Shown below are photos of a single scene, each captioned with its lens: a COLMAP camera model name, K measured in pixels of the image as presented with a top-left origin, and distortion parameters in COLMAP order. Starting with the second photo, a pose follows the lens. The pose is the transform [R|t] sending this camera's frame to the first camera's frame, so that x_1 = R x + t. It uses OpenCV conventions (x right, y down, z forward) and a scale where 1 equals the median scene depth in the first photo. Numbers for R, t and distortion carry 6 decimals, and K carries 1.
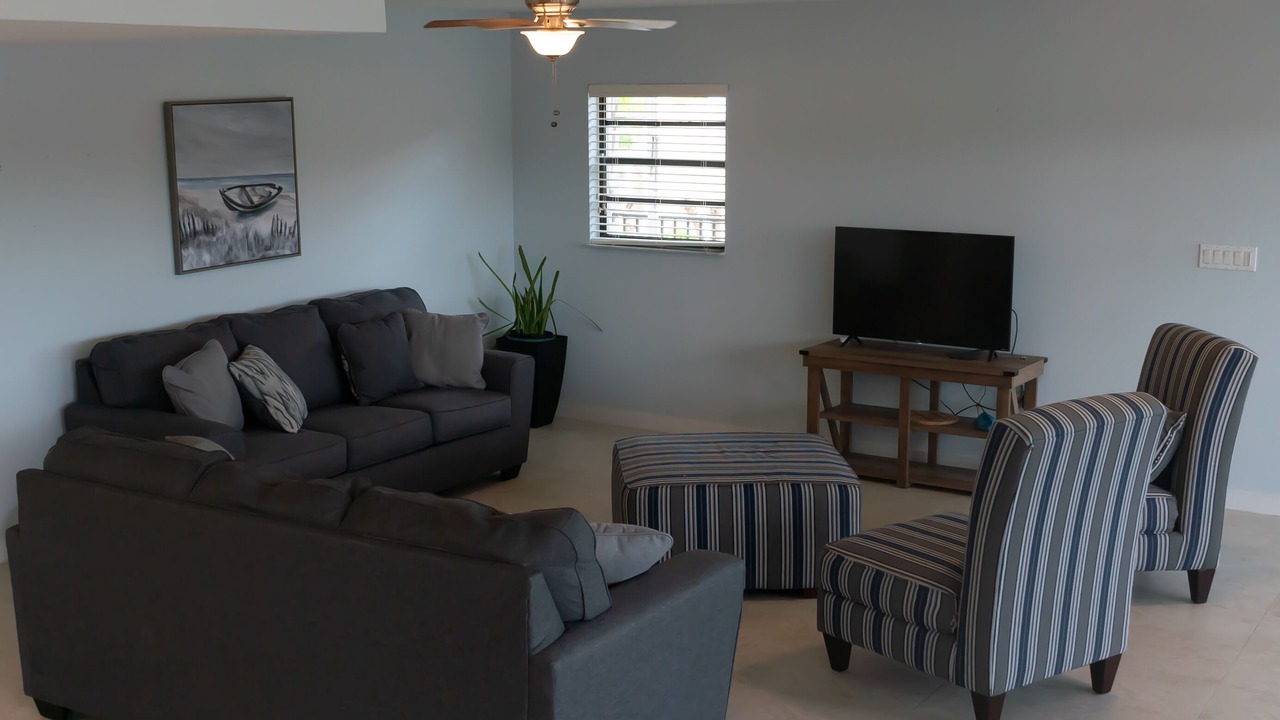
lens RADIAL K [[1442.0, 0, 610.8], [0, 1442.0, 358.7], [0, 0, 1]] dist [0.005265, -0.011080]
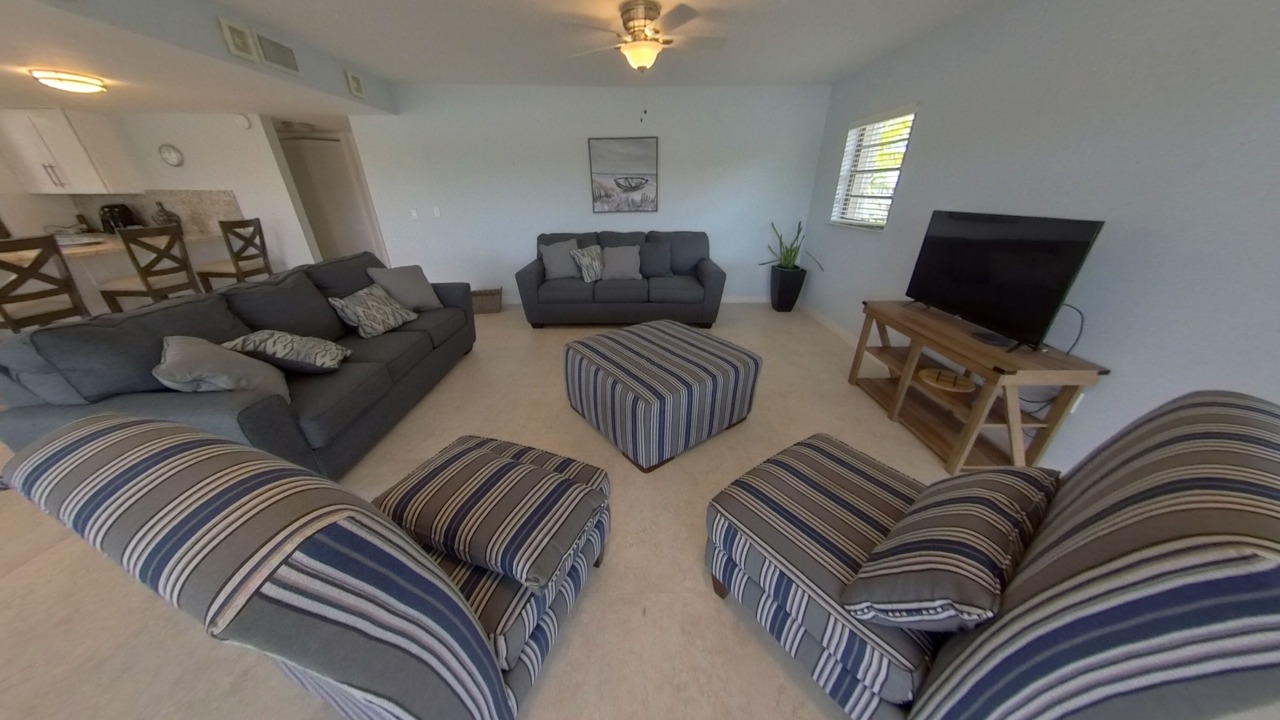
lens RADIAL K [[353.7, 0, 637.9], [0, 353.7, 357.9], [0, 0, 1]] dist [0.000041, -0.000050]
pose [[0.547773, 0.363402, -0.753581, 0.313621], [-0.151330, 0.928917, 0.337954, -0.040827], [0.822827, -0.071083, 0.563829, 0.644858]]
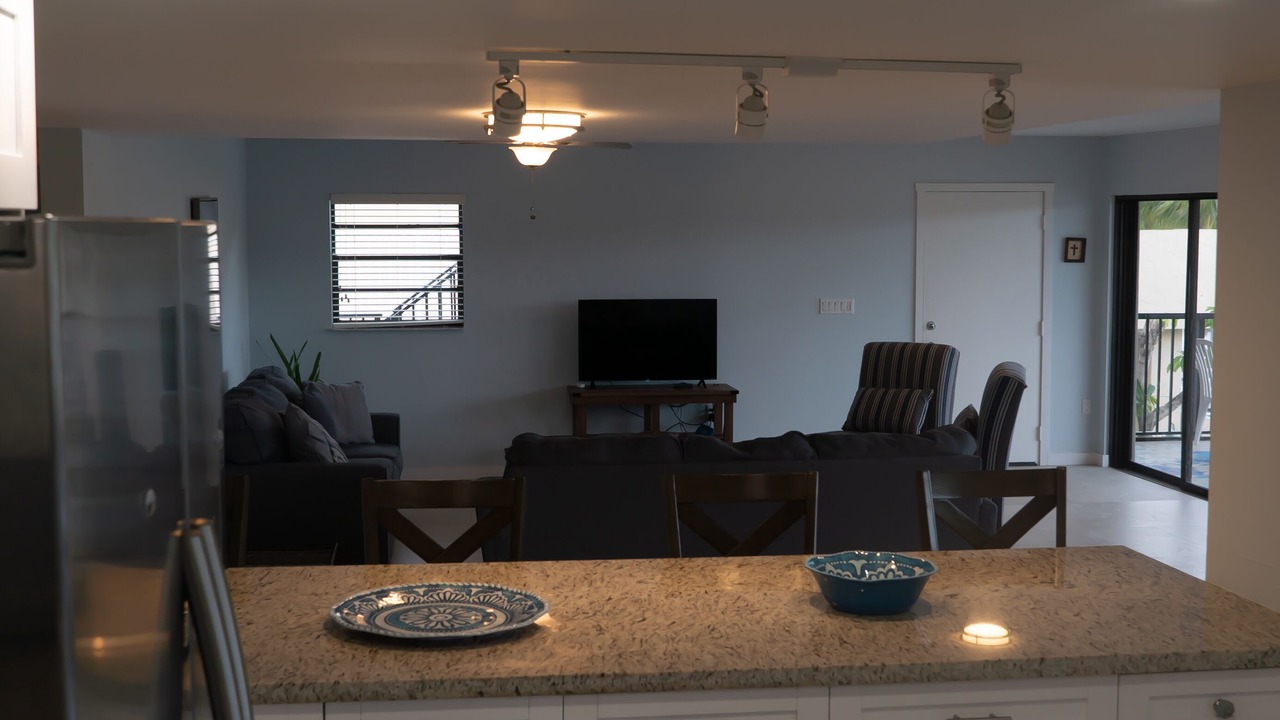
lens RADIAL K [[1442.0, 0, 610.8], [0, 1442.0, 358.7], [0, 0, 1]] dist [0.005265, -0.011080]
pose [[0.762258, -0.055137, 0.644921, -0.727071], [0.114589, 0.992123, -0.050616, 0.035662], [-0.637050, 0.112483, 0.762571, -0.034605]]
